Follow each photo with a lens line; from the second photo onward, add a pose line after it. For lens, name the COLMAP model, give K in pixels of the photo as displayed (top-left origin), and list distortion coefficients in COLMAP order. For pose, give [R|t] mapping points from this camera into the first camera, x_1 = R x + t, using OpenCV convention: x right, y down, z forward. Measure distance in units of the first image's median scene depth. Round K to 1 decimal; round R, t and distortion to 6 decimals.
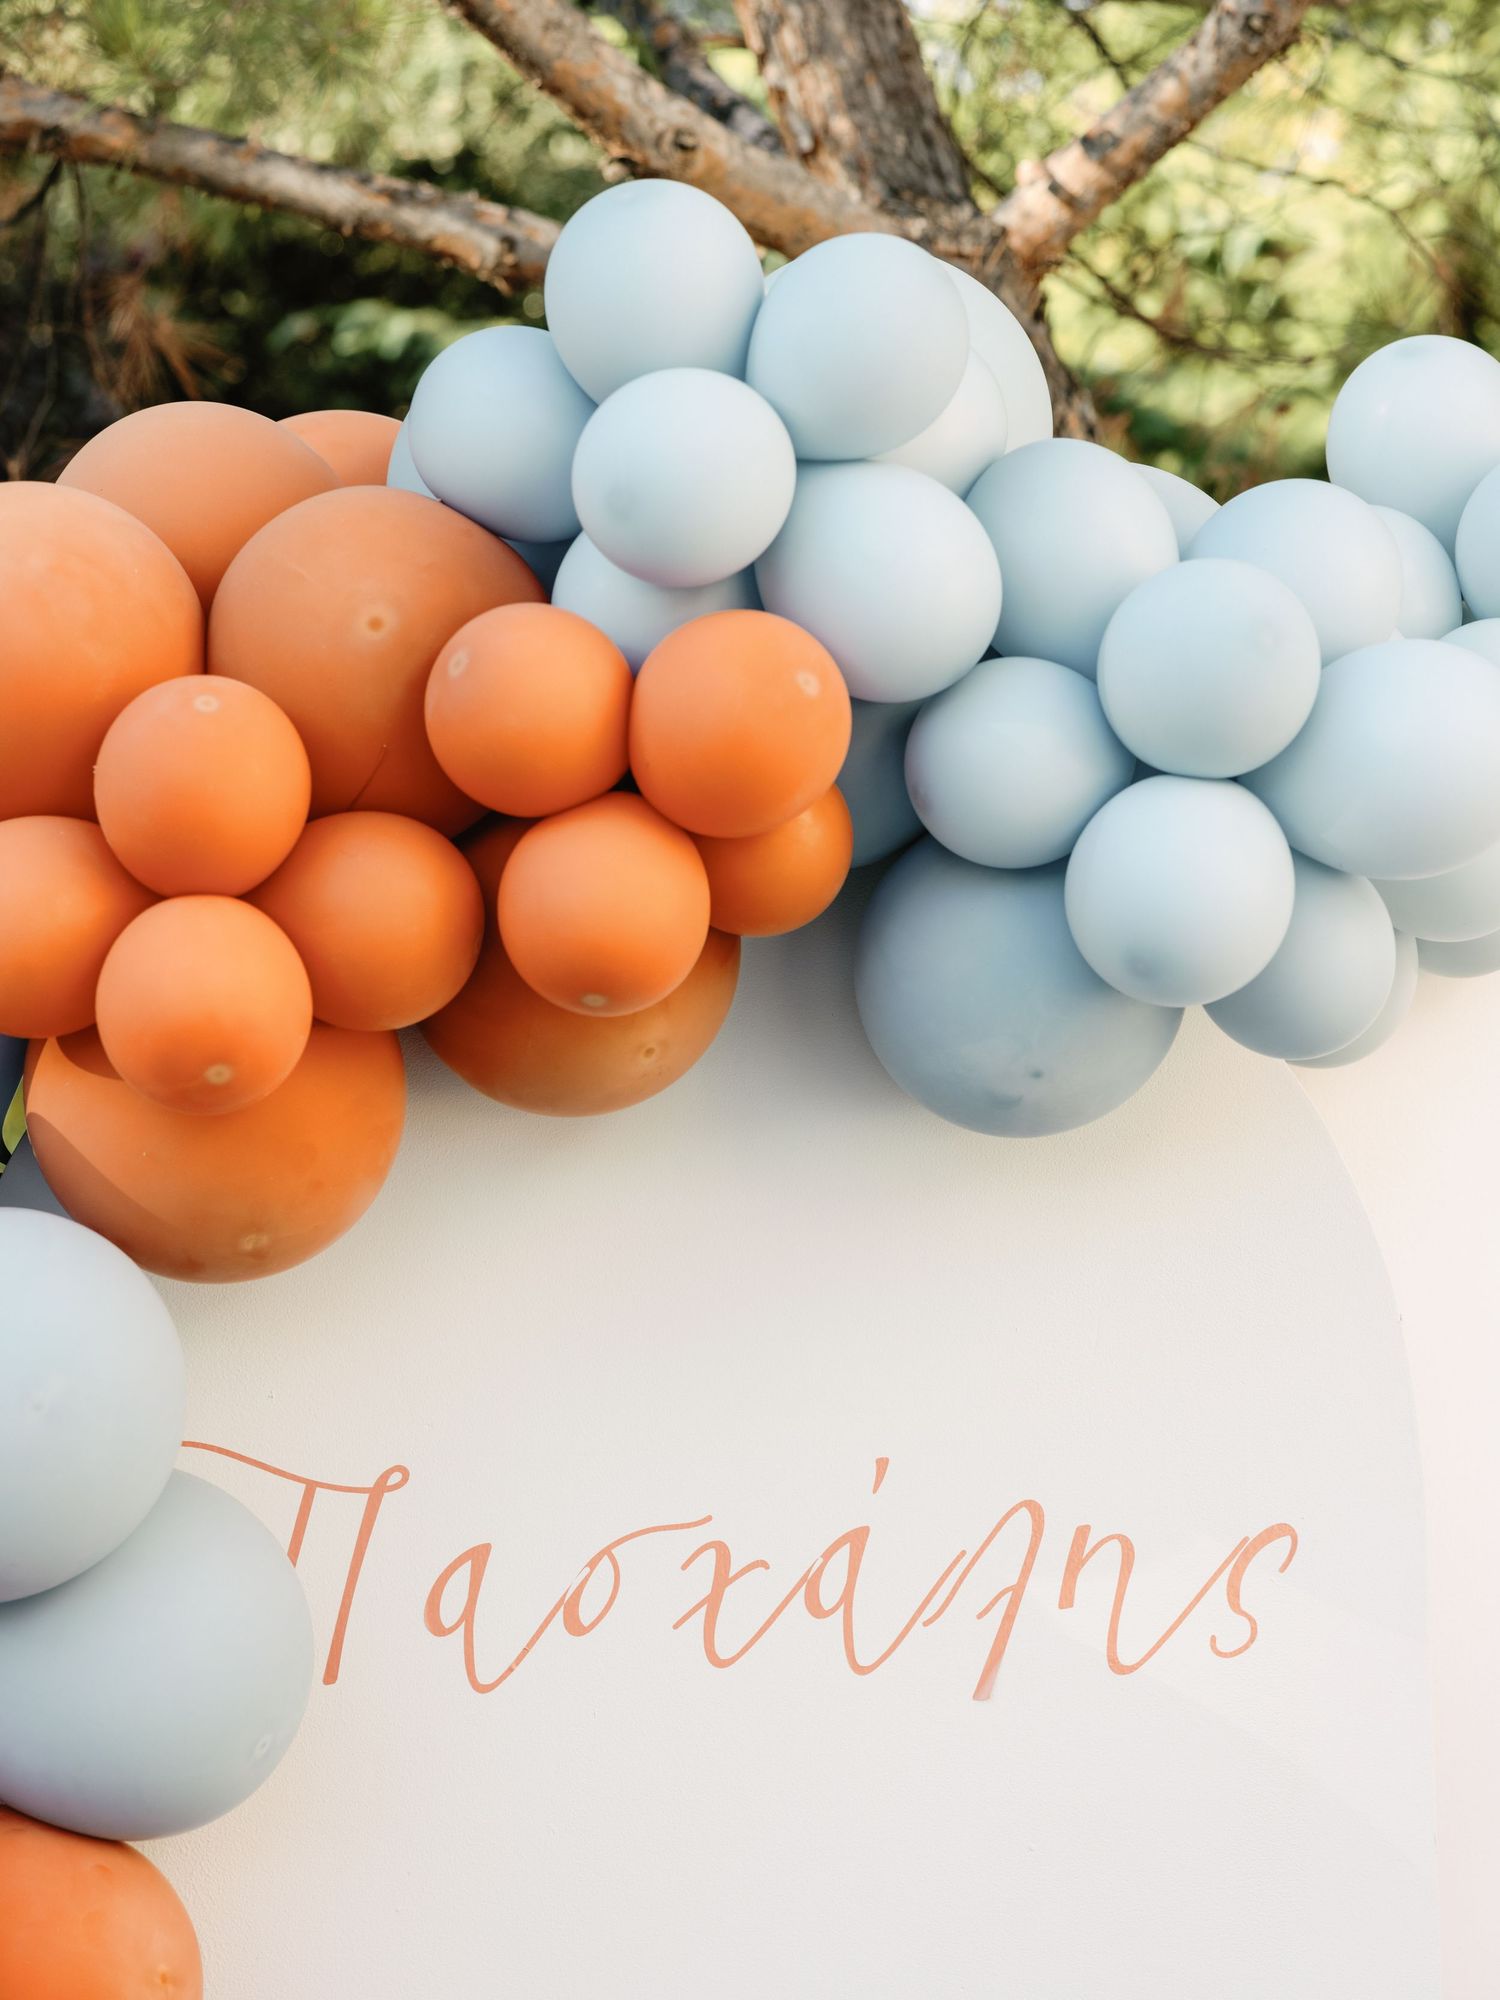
lens RADIAL K [[3929.1, 0, 746.8], [0, 3929.1, 1003.5], [0, 0, 1]] dist [0.013799, 0.000000]
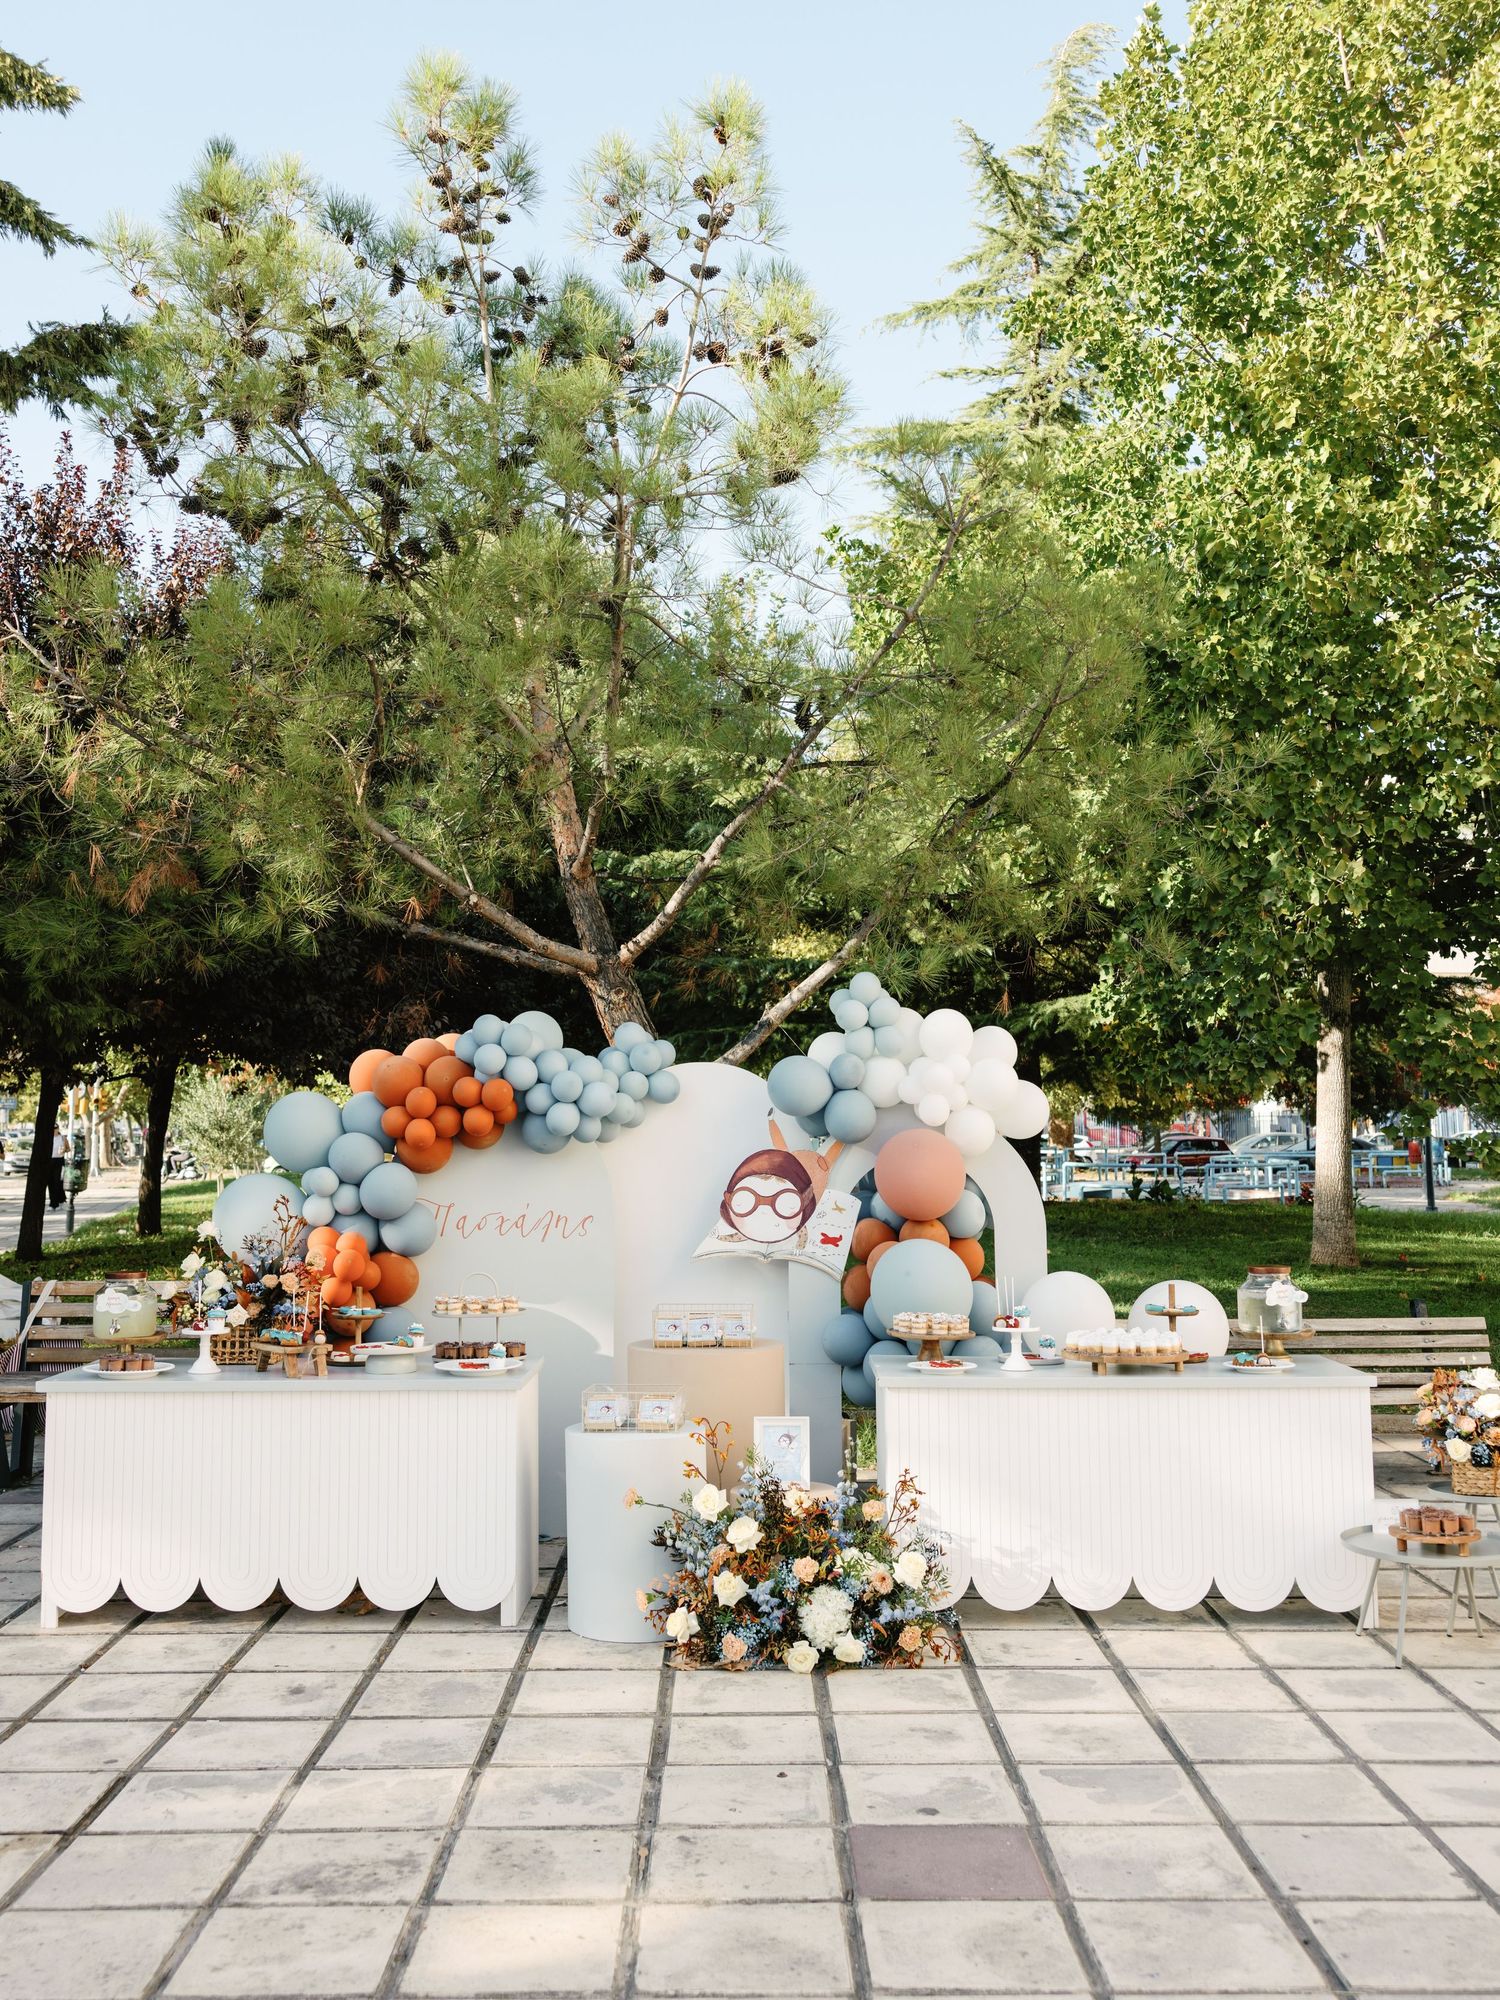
lens RADIAL K [[1857.3, 0, 690.1], [0, 1857.3, 947.1], [0, 0, 1]] dist [-0.010966, 0.013883]
pose [[0.997899, 0.008005, -0.064289, 0.535939], [-0.011845, 0.998154, -0.059574, -0.136976], [0.063693, 0.060211, 0.996152, -2.221523]]
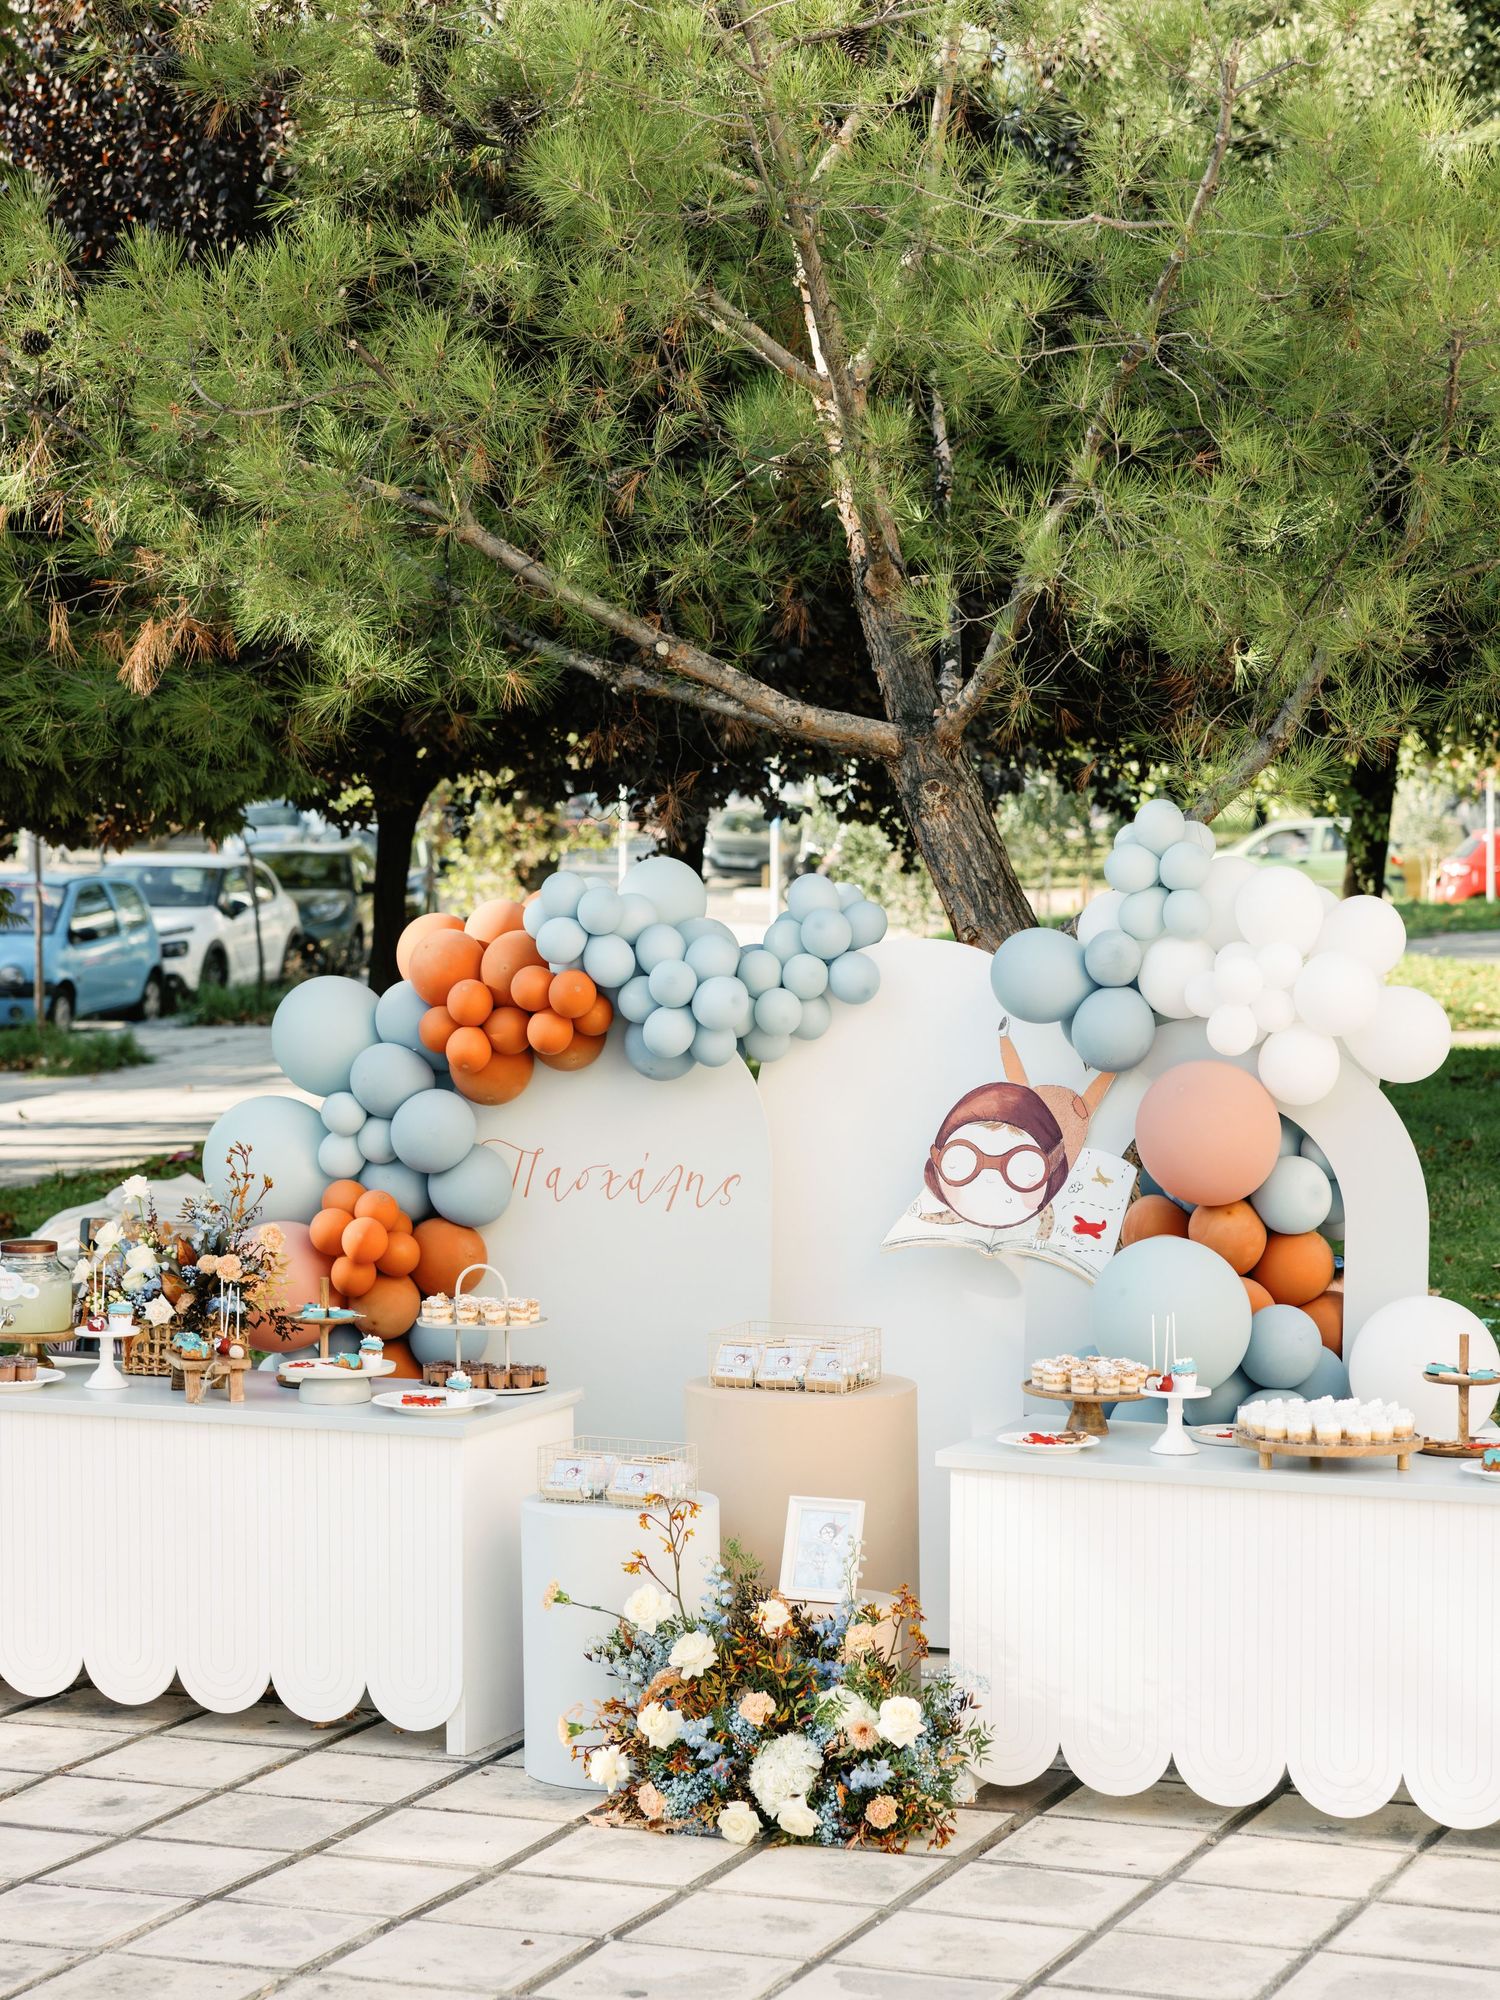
lens RADIAL K [[4233.3, 0, 752.3], [0, 4233.3, 994.0], [0, 0, 1]] dist [0.014109, 0.000000]
pose [[0.910505, 0.039875, -0.411571, 2.179877], [-0.001705, 0.995693, 0.092696, -0.518549], [0.413495, -0.083698, 0.906651, -3.332595]]
